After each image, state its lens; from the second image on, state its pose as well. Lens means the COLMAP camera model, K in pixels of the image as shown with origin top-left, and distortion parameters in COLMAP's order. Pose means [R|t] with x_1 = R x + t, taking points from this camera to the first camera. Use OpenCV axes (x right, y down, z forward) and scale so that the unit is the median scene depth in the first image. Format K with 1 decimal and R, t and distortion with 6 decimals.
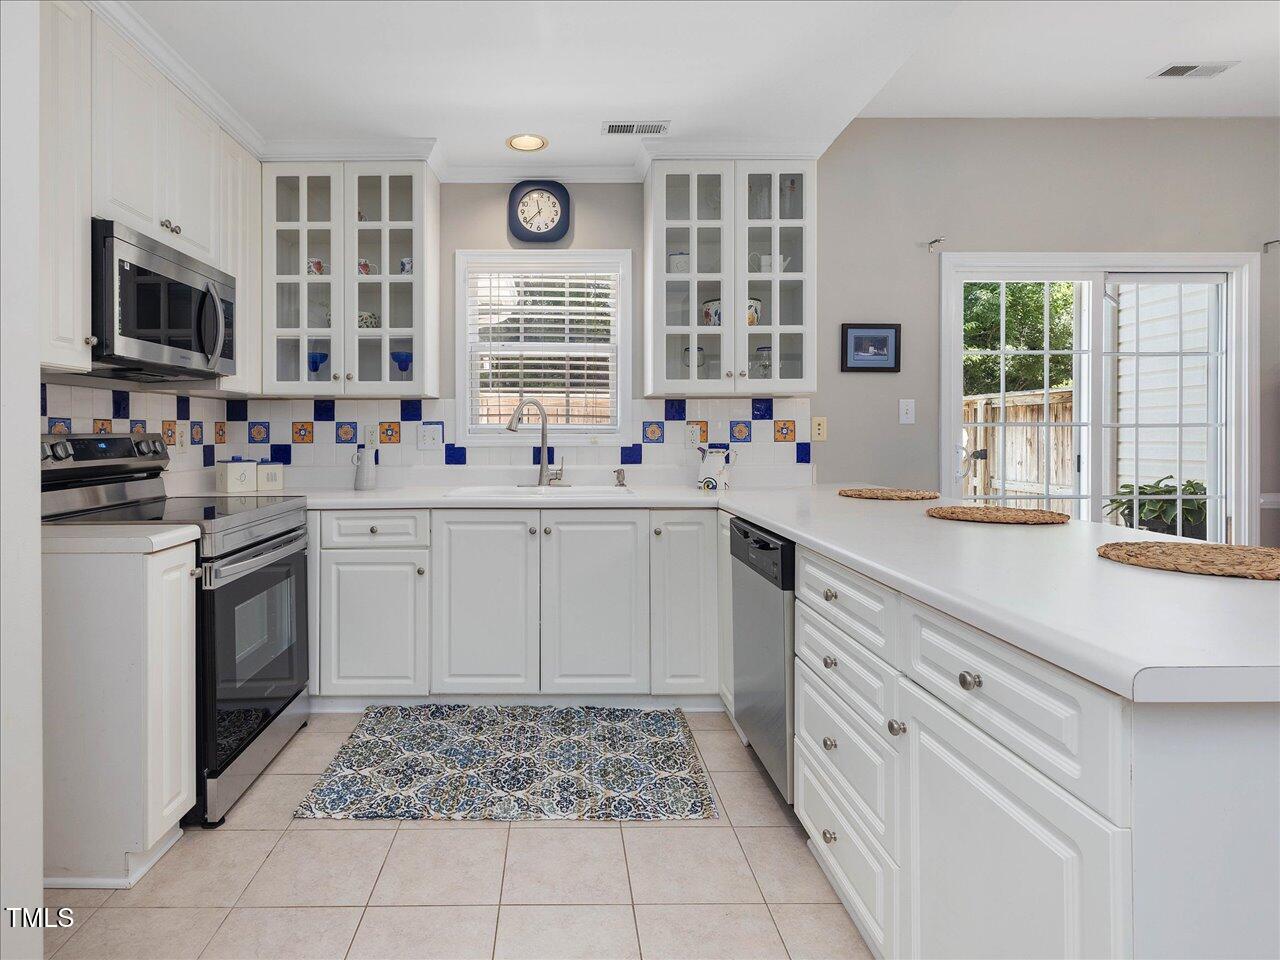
lens RADIAL K [[691.1, 0, 561.9], [0, 691.1, 437.1], [0, 0, 1]] dist [-0.002378, -0.000341]
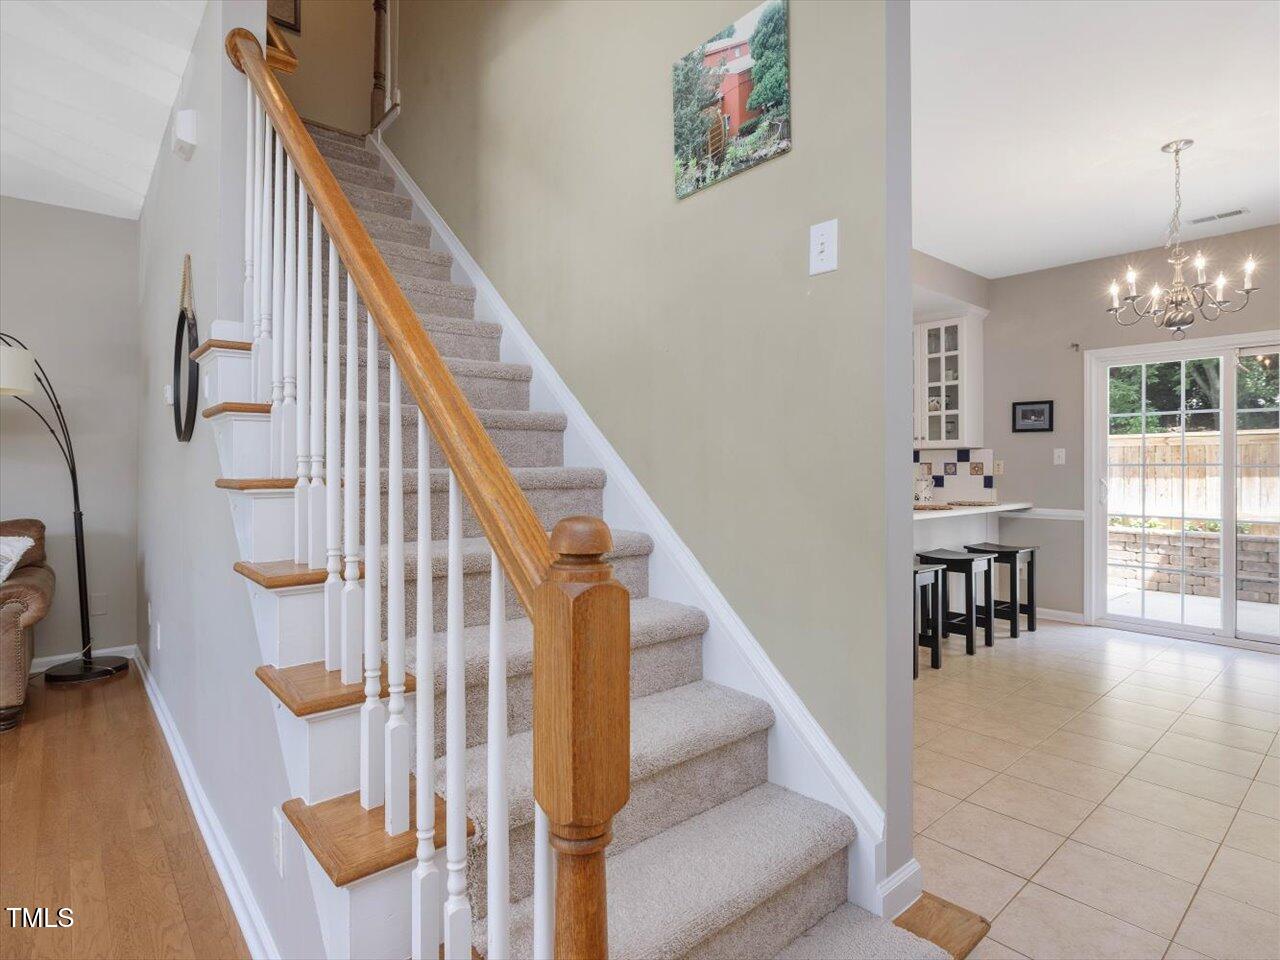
lens RADIAL K [[678.8, 0, 638.6], [0, 678.8, 466.5], [0, 0, 1]] dist [-0.002567, -0.000258]
pose [[0.651962, 0.003905, -0.758241, 1.044400], [-0.007049, 0.999975, -0.000911, -0.007061], [0.758219, 0.005939, 0.651973, -0.701536]]
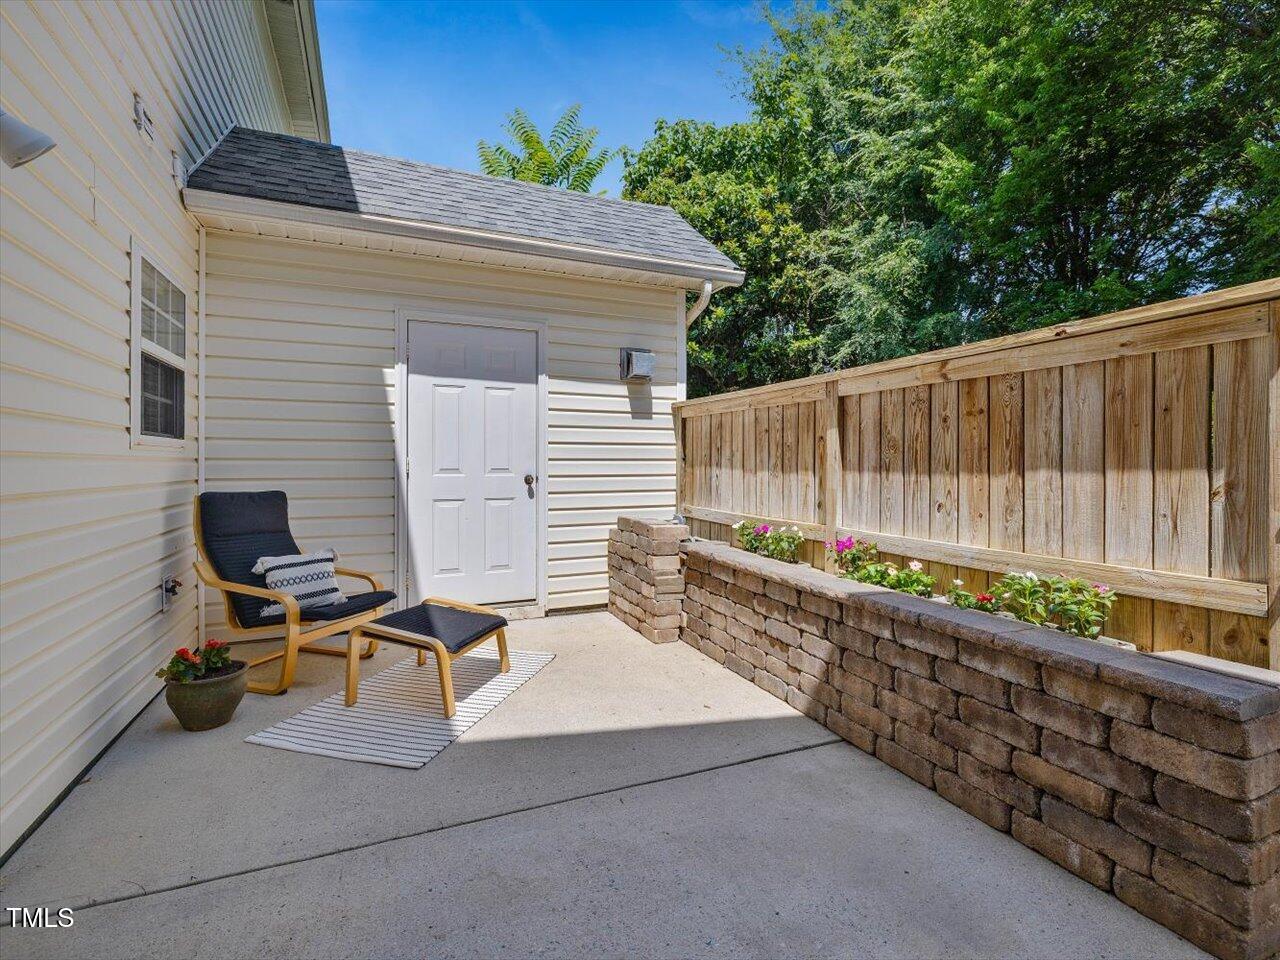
lens RADIAL K [[611.7, 0, 625.9], [0, 611.7, 476.3], [0, 0, 1]] dist [0.000117, 0.000195]
pose [[0.381428, 0.017362, -0.924235, 1.060078], [-0.008650, 0.999847, 0.015212, 0.022244], [0.924358, 0.002192, 0.381520, 1.335274]]
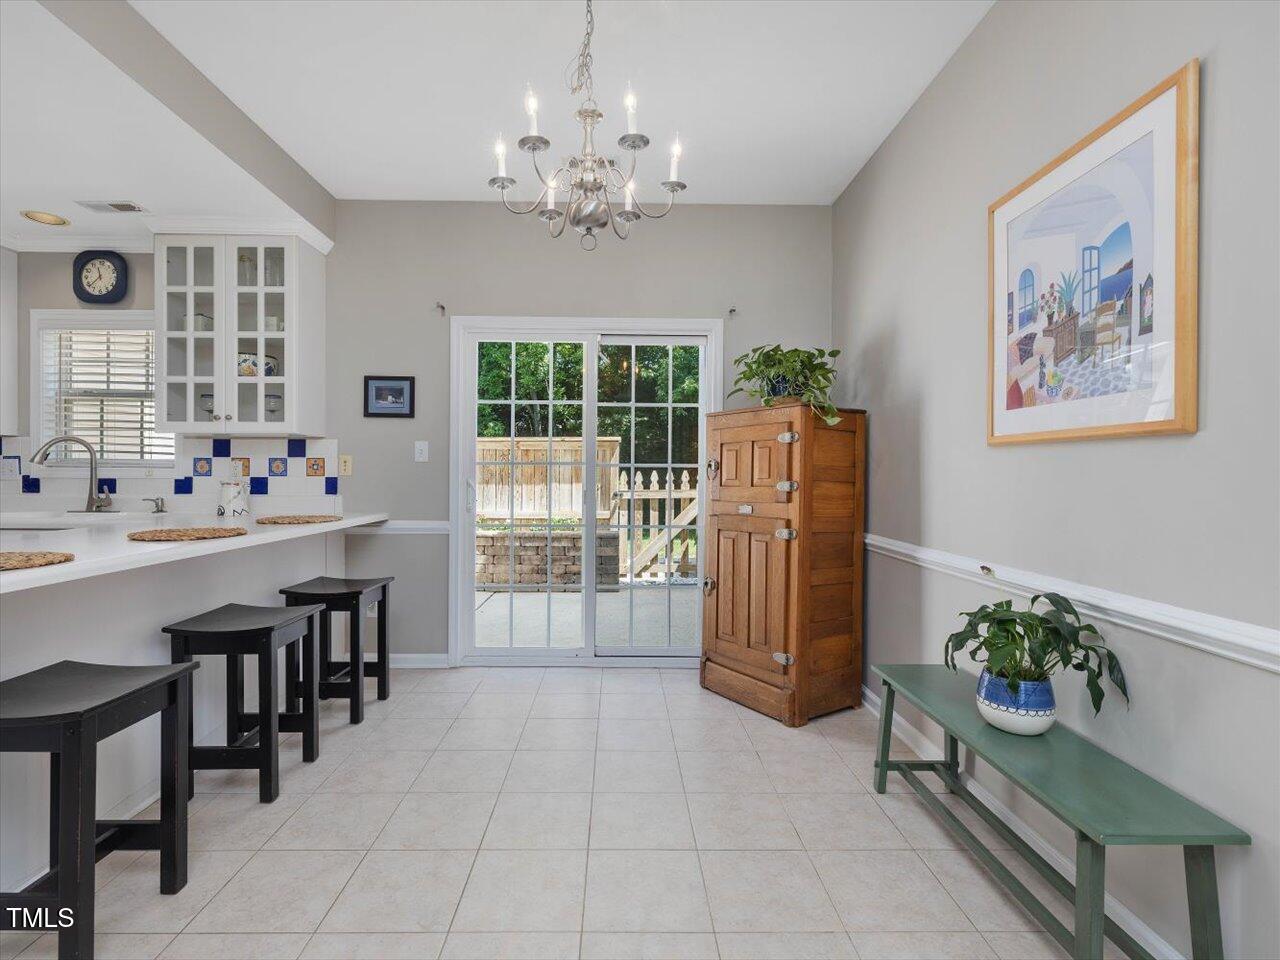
lens RADIAL K [[611.7, 0, 625.9], [0, 611.7, 476.3], [0, 0, 1]] dist [0.000117, 0.000195]
pose [[0.999941, 0.009718, 0.004780, 0.850055], [-0.009697, 0.999944, -0.004239, 0.006215], [-0.004821, 0.004192, 0.999980, -0.038912]]
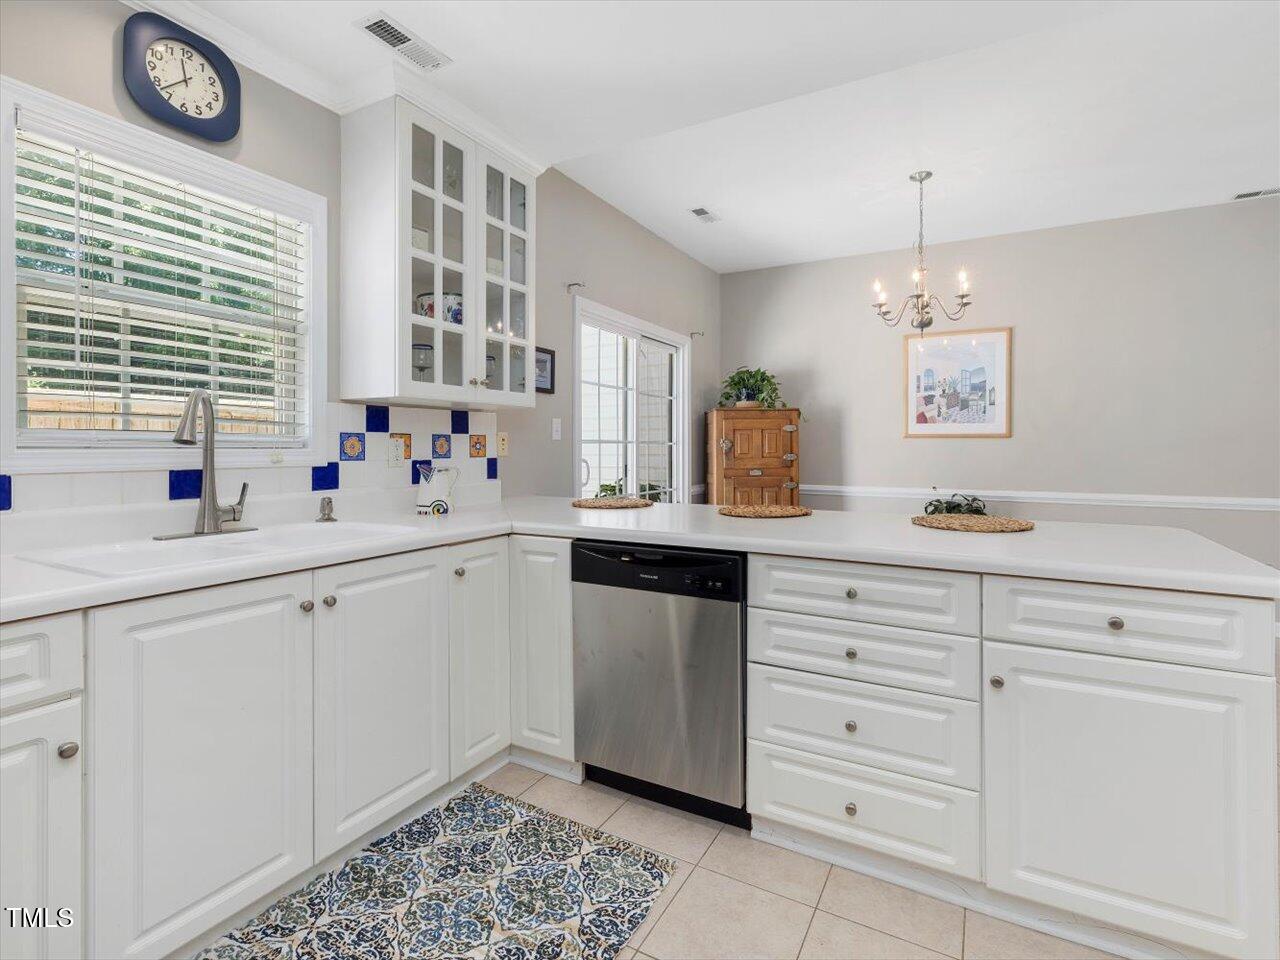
lens RADIAL K [[612.6, 0, 653.5], [0, 612.6, 451.0], [0, 0, 1]] dist [0.000318, 0.000218]
pose [[0.481267, -0.001525, 0.876573, -0.304607], [0.004345, 0.999990, -0.000646, -0.000429], [-0.876563, 0.004119, 0.481269, 0.383566]]
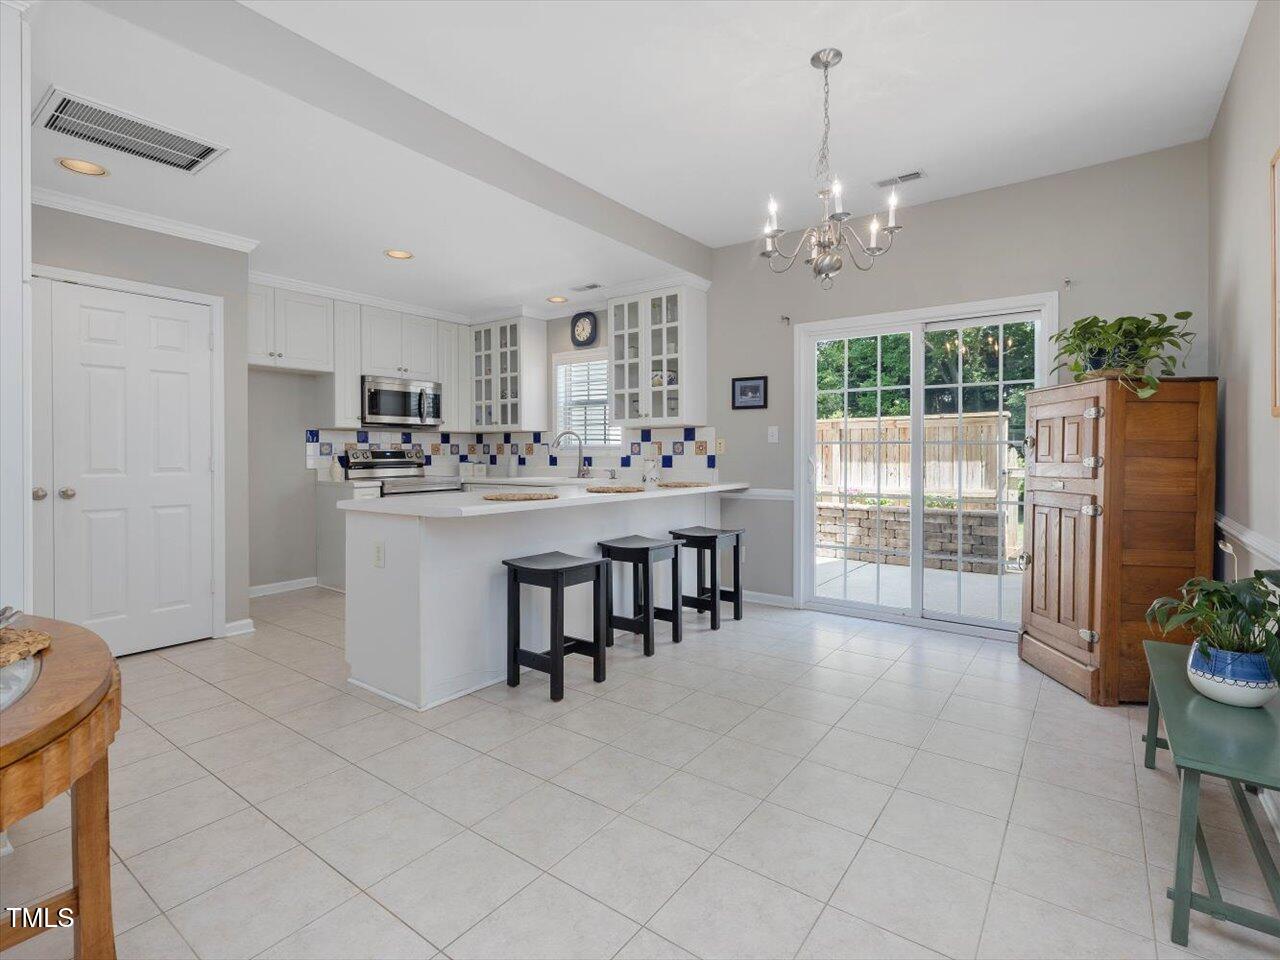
lens RADIAL K [[620.8, 0, 647.5], [0, 620.8, 457.9], [0, 0, 1]] dist [-0.000352, -0.000032]
pose [[0.805069, 0.007349, -0.593136, 1.083644], [-0.004689, 0.999971, 0.006025, 0.006255], [0.593163, -0.002069, 0.805080, -0.232584]]
